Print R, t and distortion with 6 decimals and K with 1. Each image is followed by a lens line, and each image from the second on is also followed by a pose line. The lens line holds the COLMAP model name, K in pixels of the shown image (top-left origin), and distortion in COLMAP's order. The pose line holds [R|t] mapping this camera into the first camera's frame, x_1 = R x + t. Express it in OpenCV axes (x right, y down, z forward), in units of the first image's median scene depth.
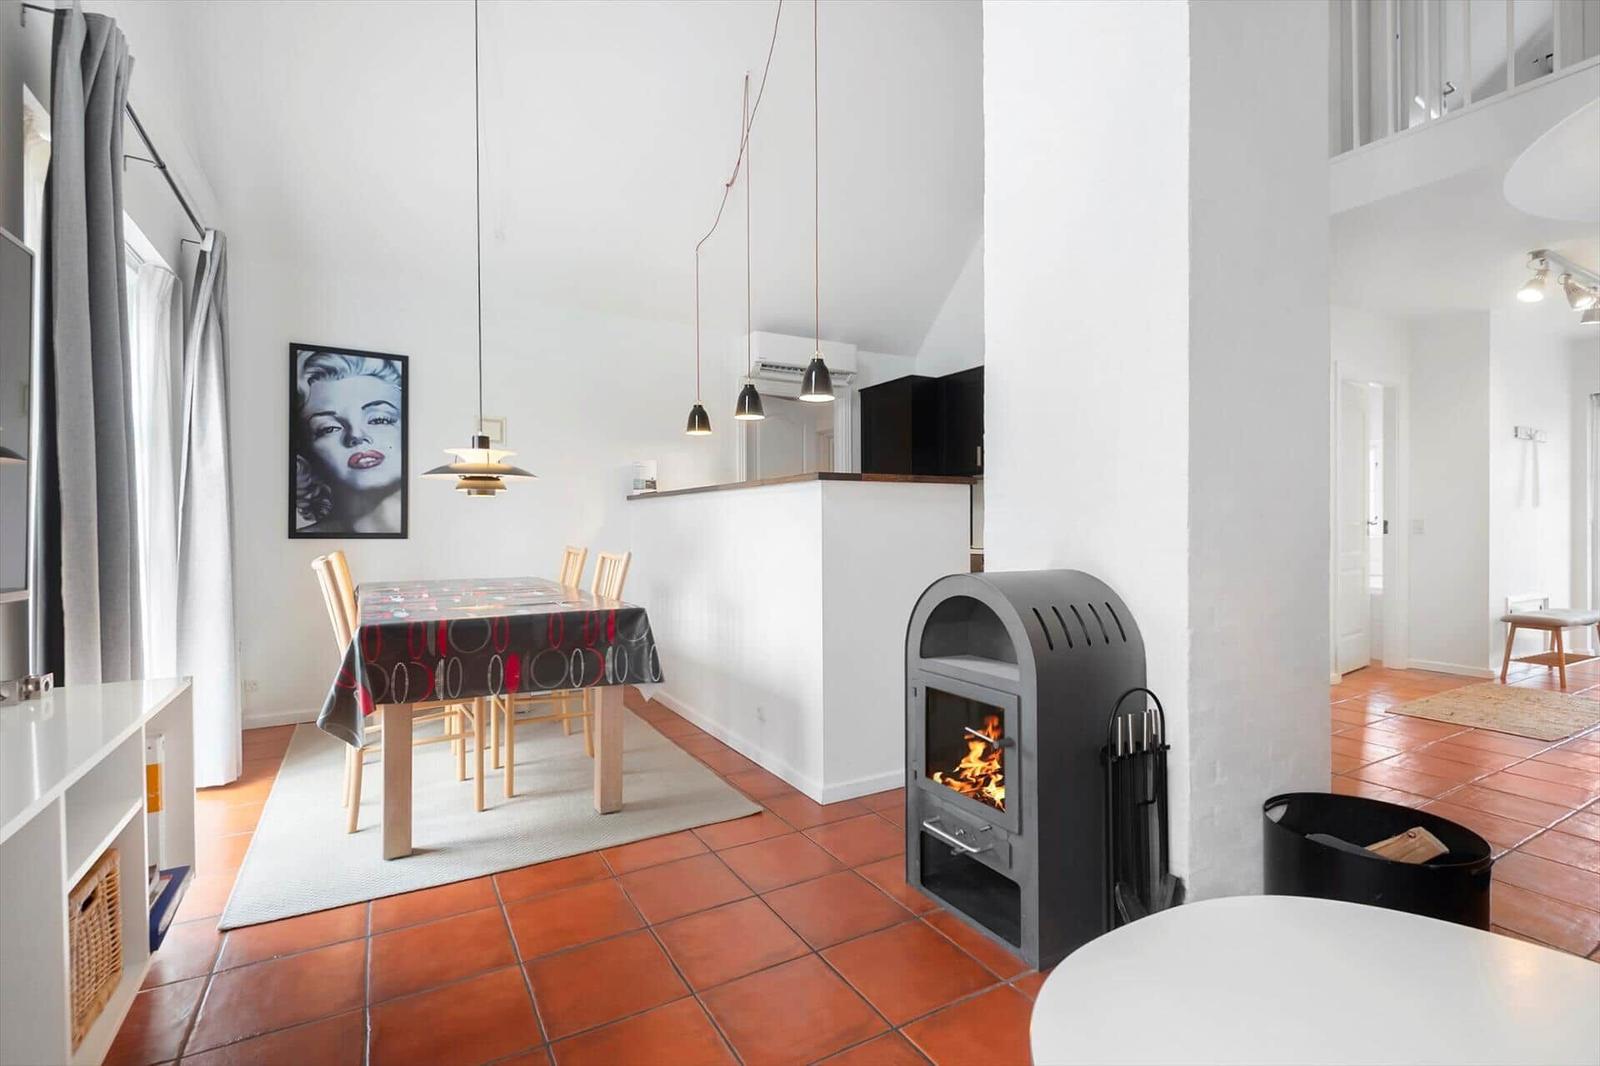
lens RADIAL K [[743.4, 0, 785.8], [0, 743.4, 524.7], [0, 0, 1]] dist [-0.000357, -0.000778]
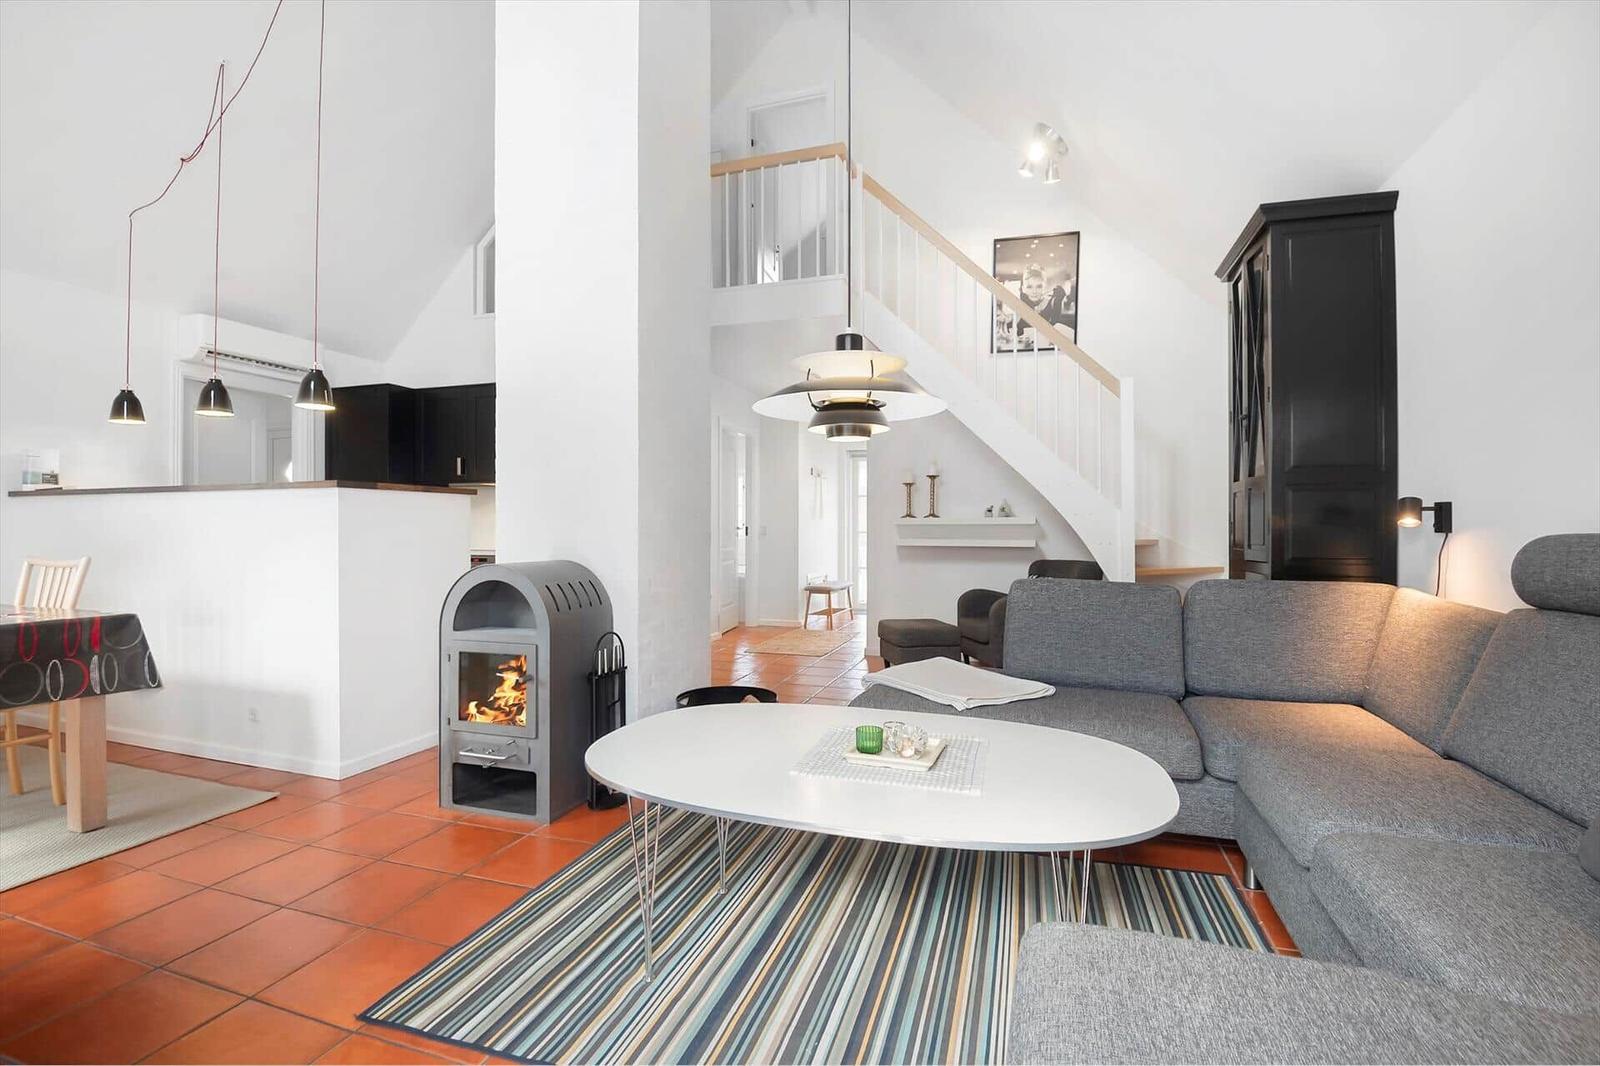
lens RADIAL K [[743.4, 0, 785.8], [0, 743.4, 524.7], [0, 0, 1]] dist [-0.000357, -0.000778]
pose [[0.754733, 0.006615, 0.655999, -0.183955], [-0.003916, 0.999977, -0.005579, -0.002058], [-0.656021, 0.001641, 0.754741, -0.287602]]
